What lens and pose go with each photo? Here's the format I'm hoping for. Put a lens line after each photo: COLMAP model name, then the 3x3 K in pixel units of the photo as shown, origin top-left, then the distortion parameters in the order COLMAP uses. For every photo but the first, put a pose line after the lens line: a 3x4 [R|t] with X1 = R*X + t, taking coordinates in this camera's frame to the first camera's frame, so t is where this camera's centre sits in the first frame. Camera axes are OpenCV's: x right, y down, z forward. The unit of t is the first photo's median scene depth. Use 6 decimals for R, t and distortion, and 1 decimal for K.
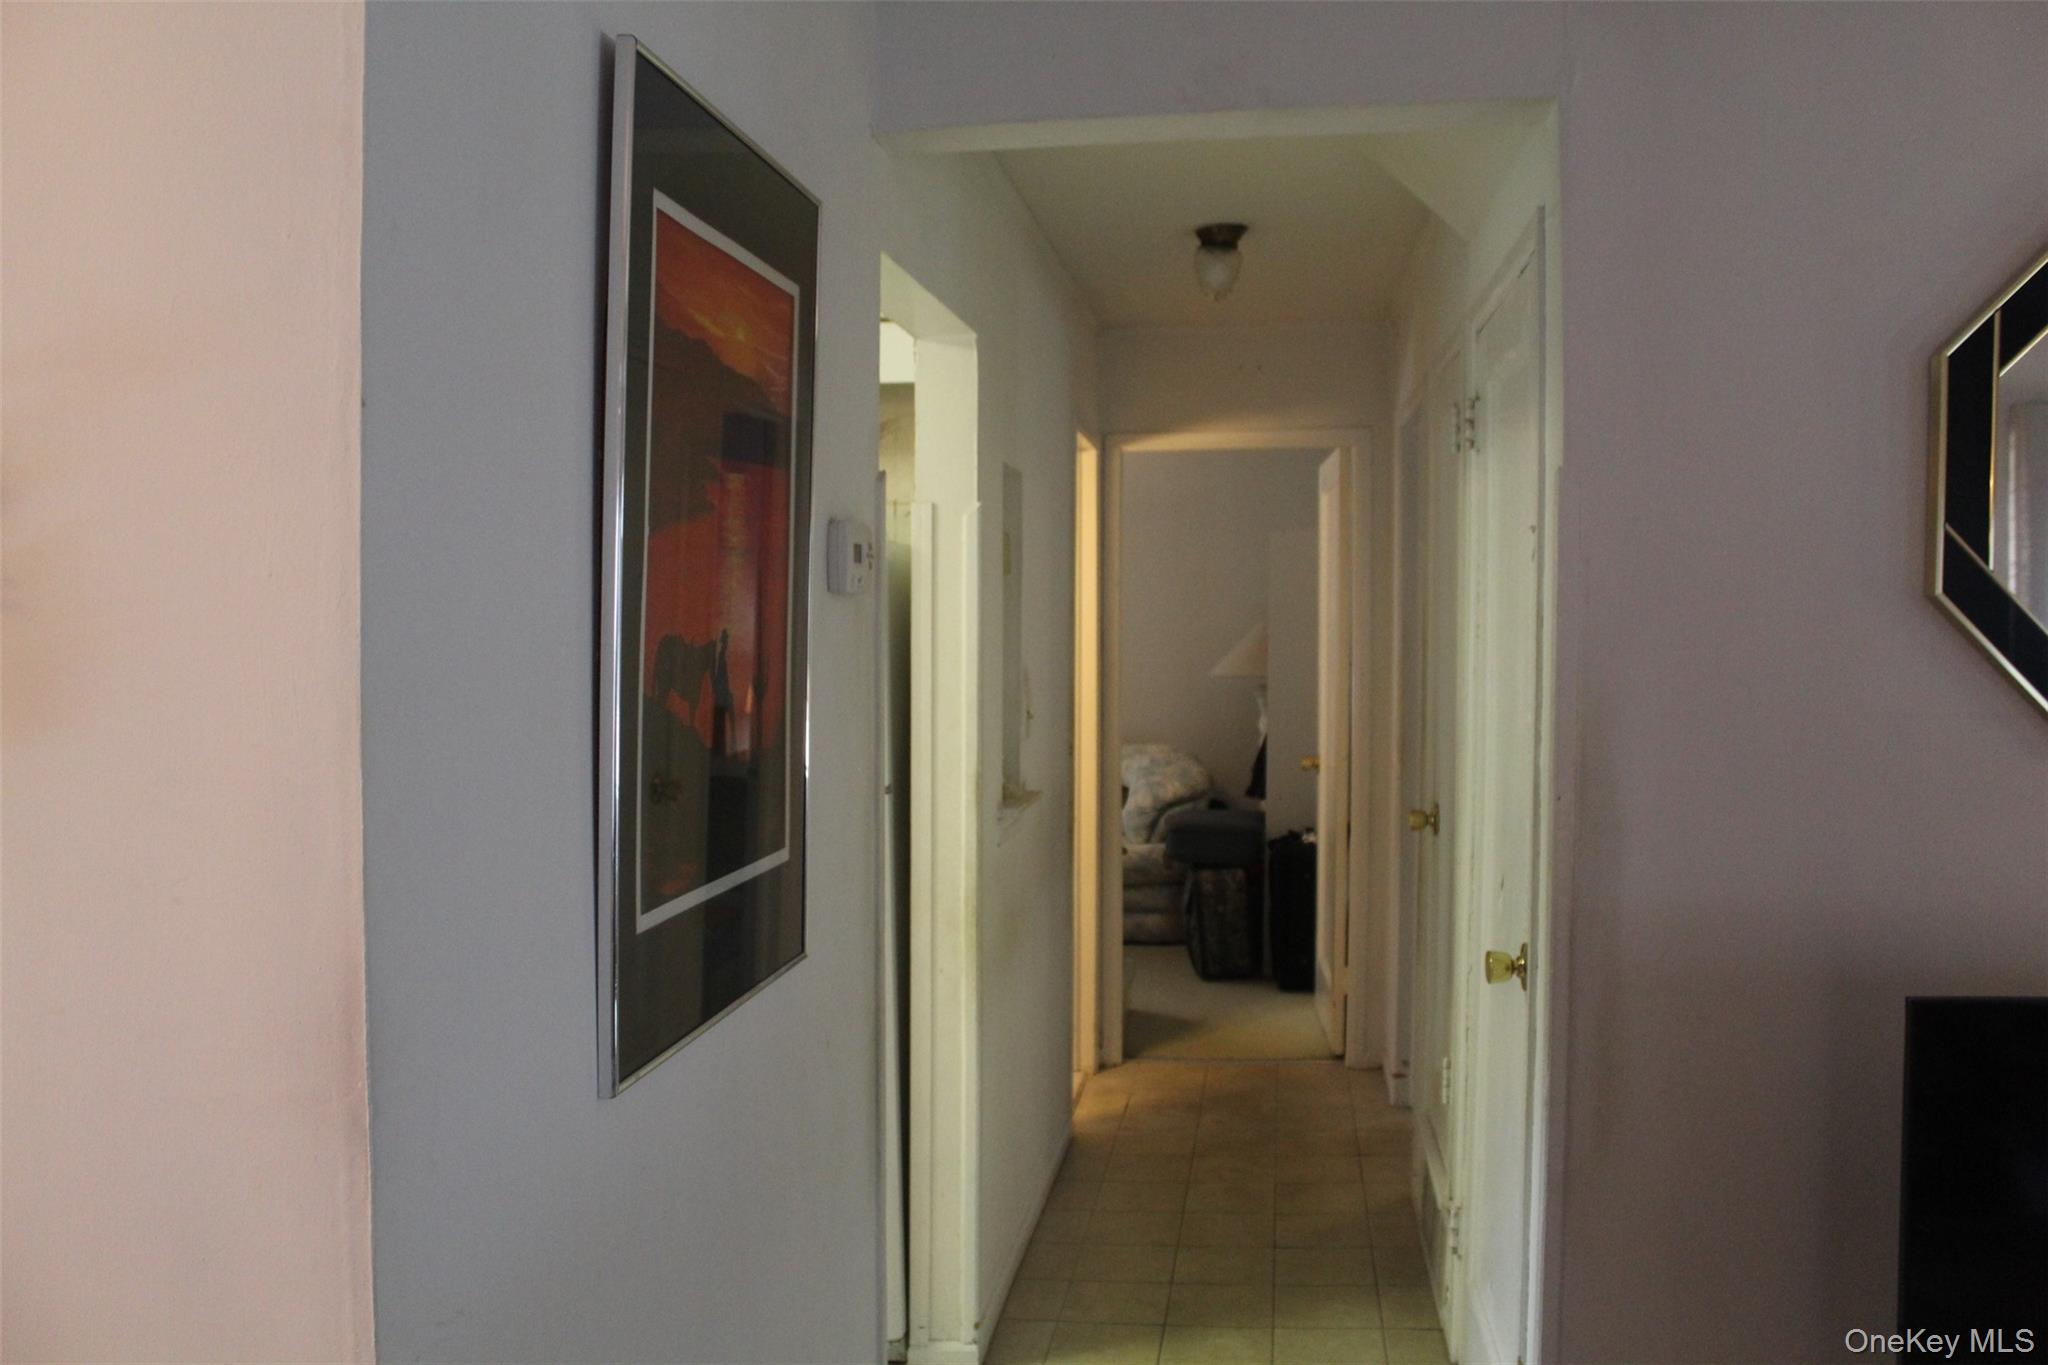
lens RADIAL K [[1707.0, 0, 1034.9], [0, 1707.0, 668.2], [0, 0, 1]] dist [-0.169412, 0.150125]
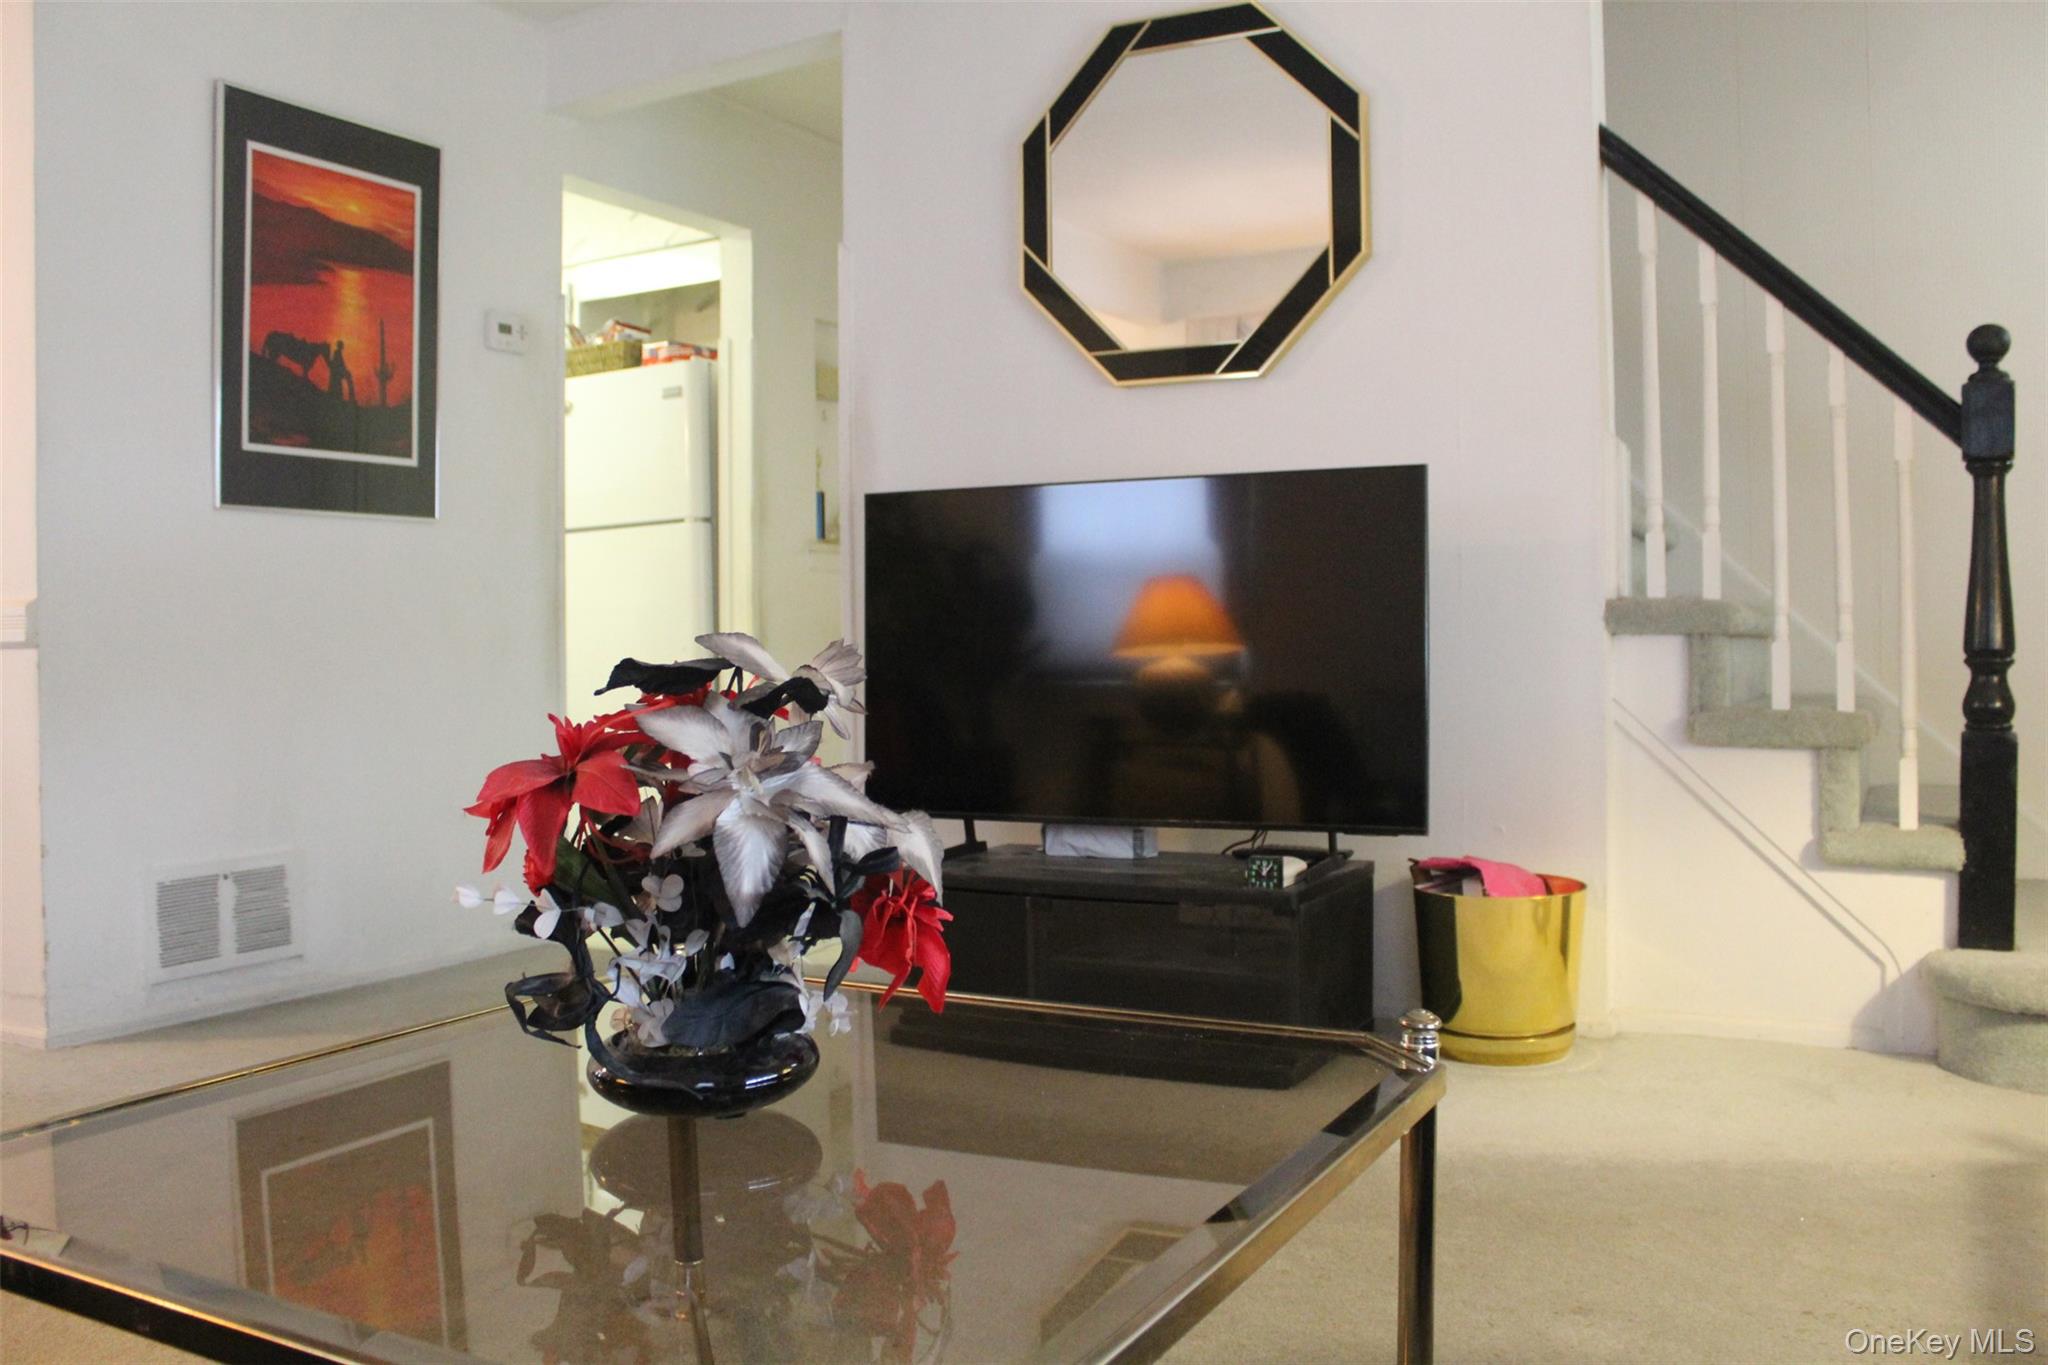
lens RADIAL K [[1707.0, 0, 1034.9], [0, 1707.0, 668.2], [0, 0, 1]] dist [-0.169412, 0.150125]
pose [[0.938306, -0.011189, -0.345625, 1.232235], [0.006277, 0.999863, -0.015328, 0.388831], [0.345749, 0.012213, 0.938248, -0.620562]]
